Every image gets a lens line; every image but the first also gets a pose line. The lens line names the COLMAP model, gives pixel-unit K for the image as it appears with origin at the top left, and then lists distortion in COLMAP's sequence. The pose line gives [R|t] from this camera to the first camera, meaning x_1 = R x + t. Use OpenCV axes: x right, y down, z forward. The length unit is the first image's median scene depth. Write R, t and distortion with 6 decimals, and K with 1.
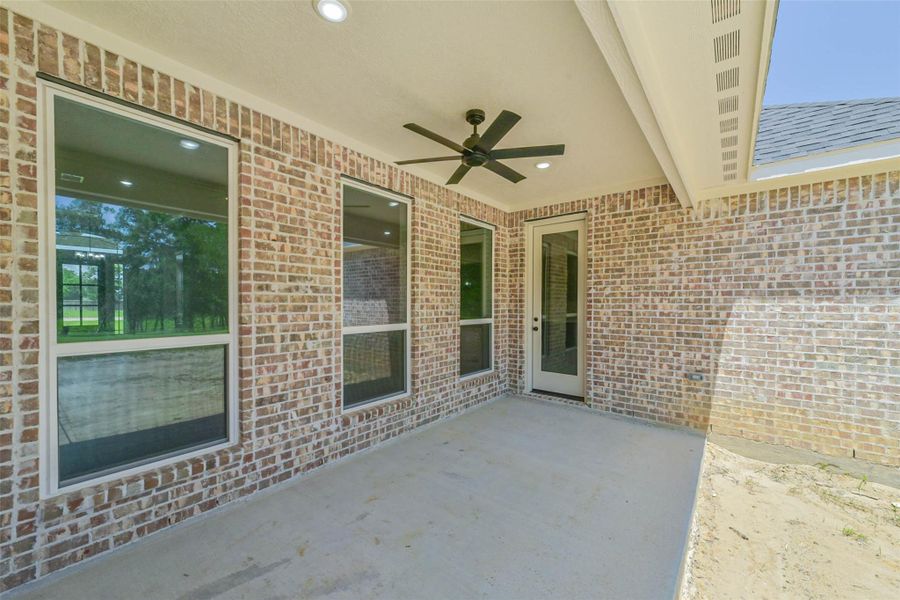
lens RADIAL K [[347.9, 0, 454.9], [0, 347.9, 302.5], [0, 0, 1]] dist [0.019469, -0.000377]
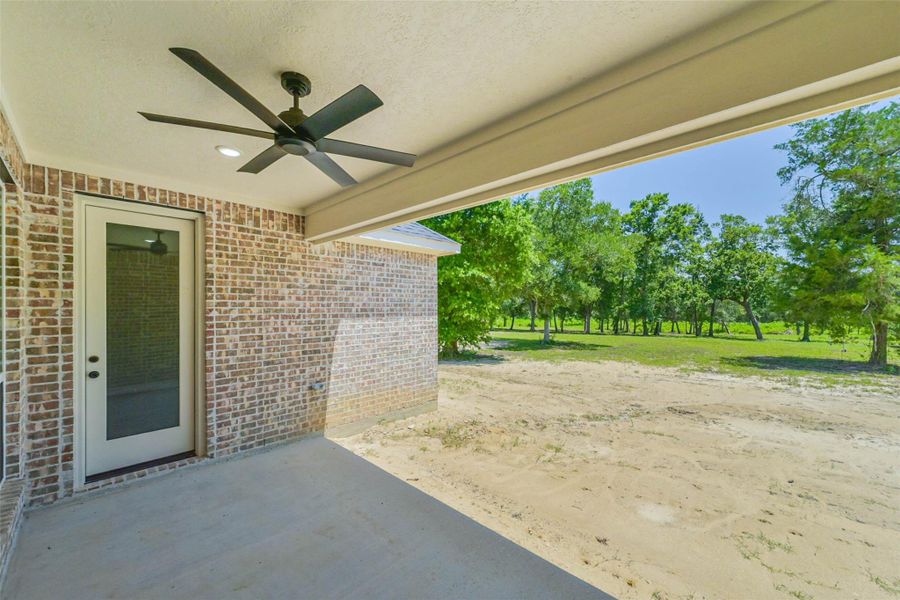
lens RADIAL K [[347.9, 0, 454.9], [0, 347.9, 302.5], [0, 0, 1]] dist [0.019469, -0.000377]
pose [[0.094714, 0.007363, 0.995477, -0.403222], [-0.003455, 0.999969, -0.007068, -0.060017], [-0.995499, -0.002770, 0.094736, 0.394083]]
